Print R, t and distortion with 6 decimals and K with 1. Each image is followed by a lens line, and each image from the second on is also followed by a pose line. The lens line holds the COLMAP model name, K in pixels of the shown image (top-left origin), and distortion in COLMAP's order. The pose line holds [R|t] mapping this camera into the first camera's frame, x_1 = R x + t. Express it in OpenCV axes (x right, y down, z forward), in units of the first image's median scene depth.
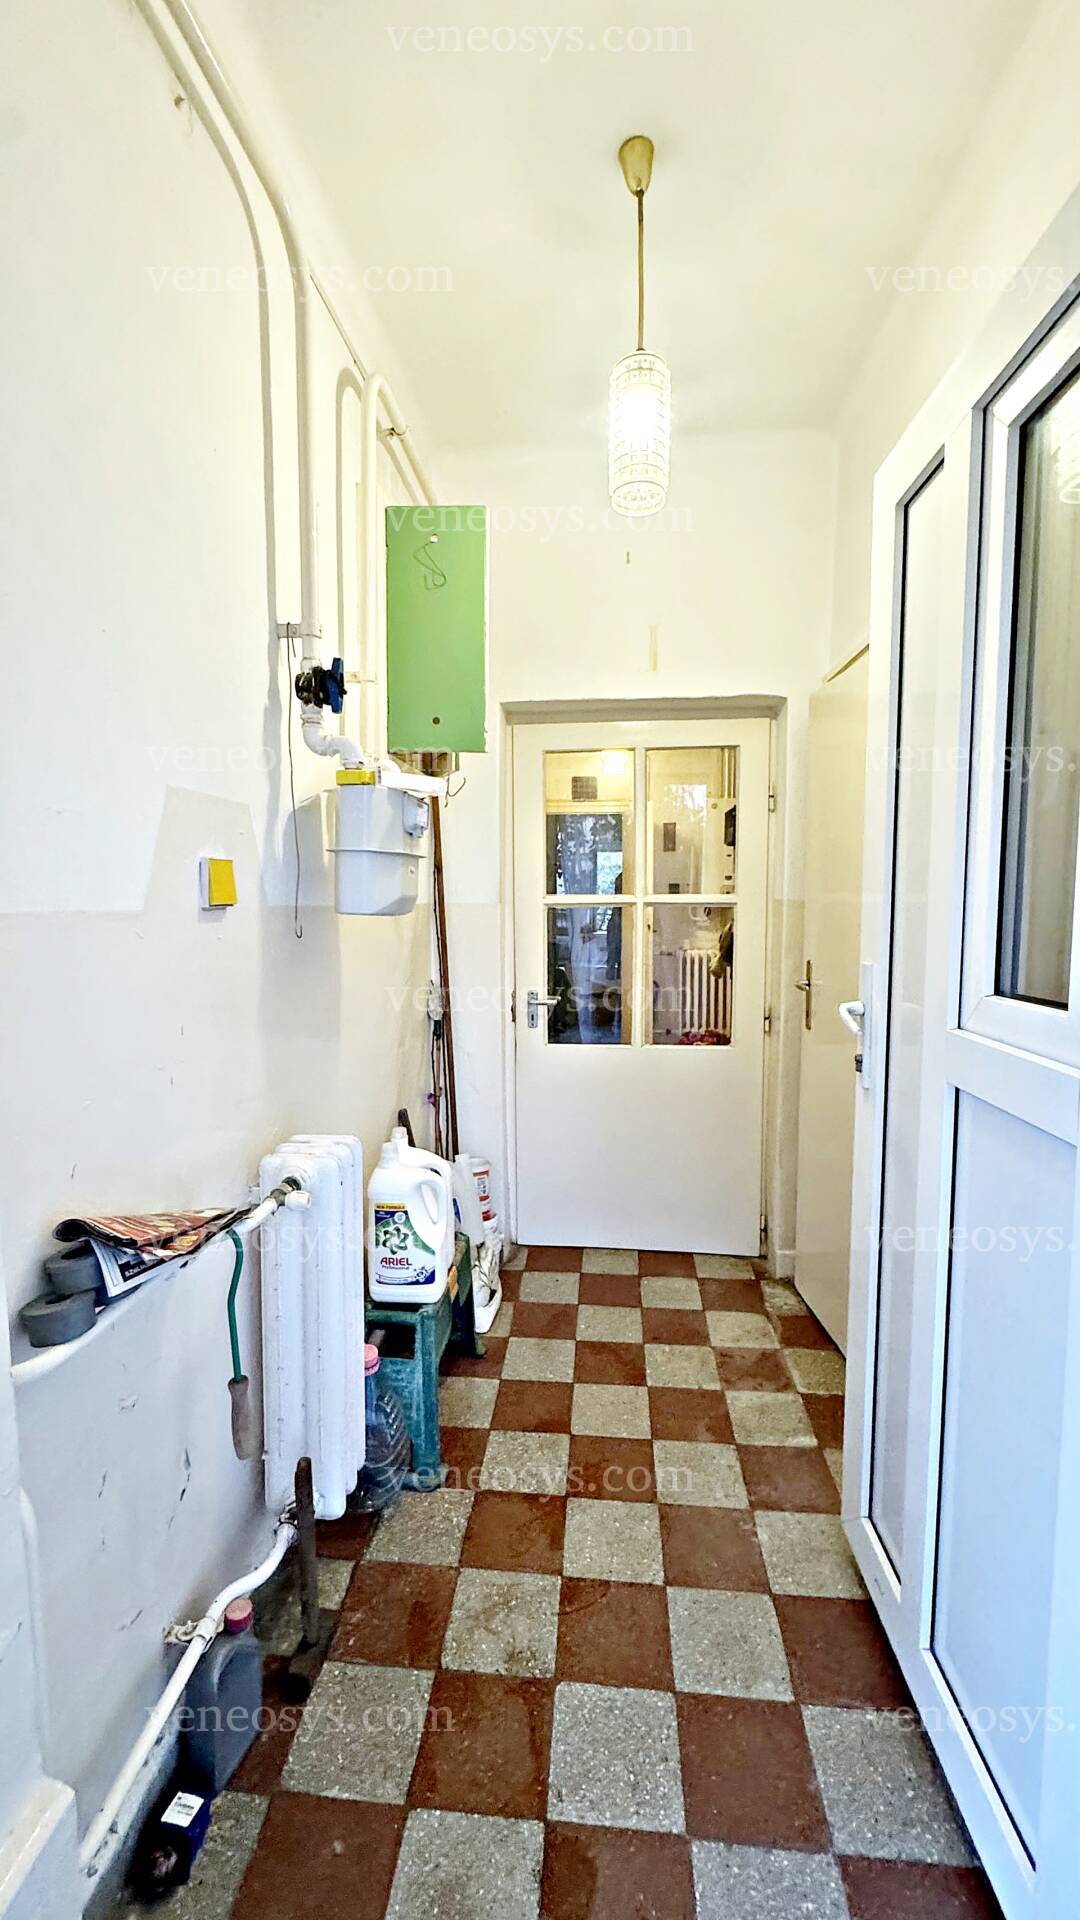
lens RADIAL K [[765.7, 0, 540.4], [0, 765.7, 962.6], [0, 0, 1]] dist [-0.004993, 0.000338]
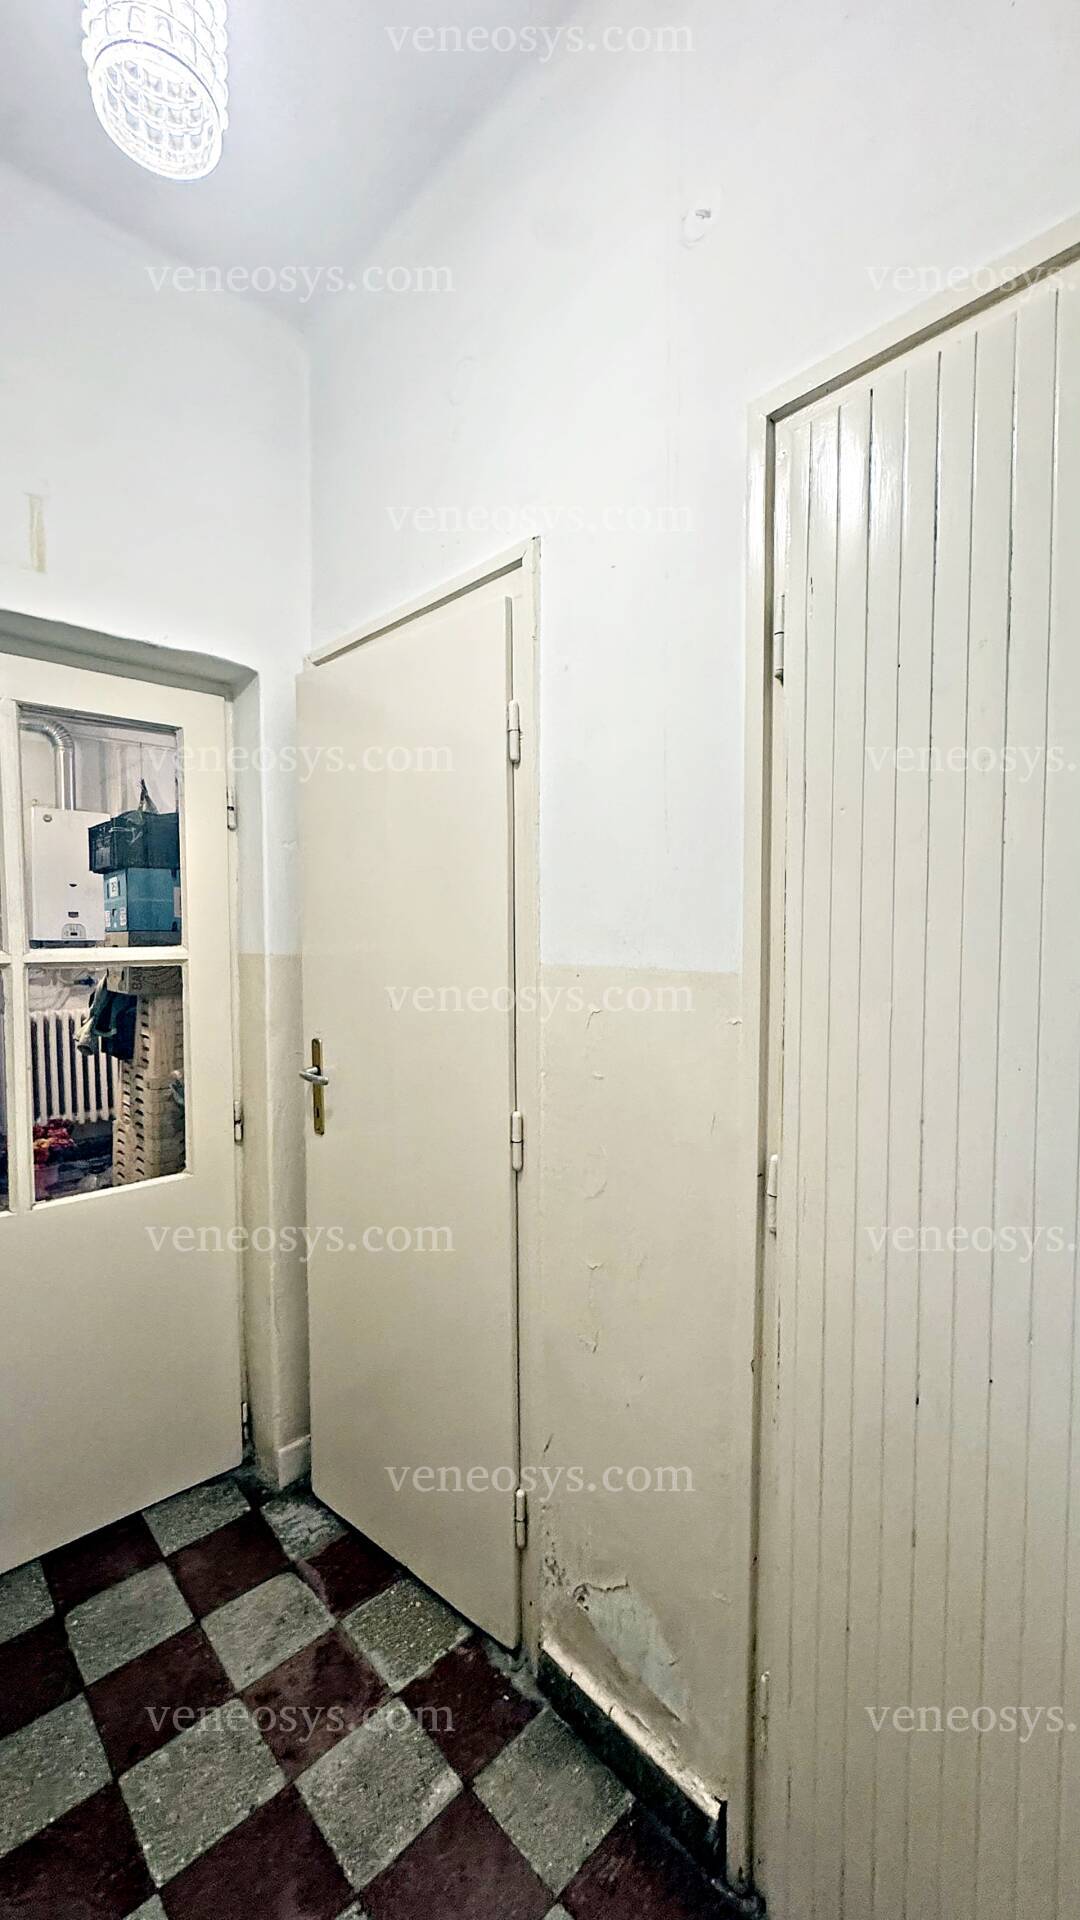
lens RADIAL K [[765.7, 0, 540.4], [0, 765.7, 962.6], [0, 0, 1]] dist [-0.004993, 0.000338]
pose [[0.657620, -0.033470, 0.752606, -0.048581], [0.066915, 0.997659, -0.014101, -0.048101], [-0.750372, 0.059634, 0.658320, 0.344500]]
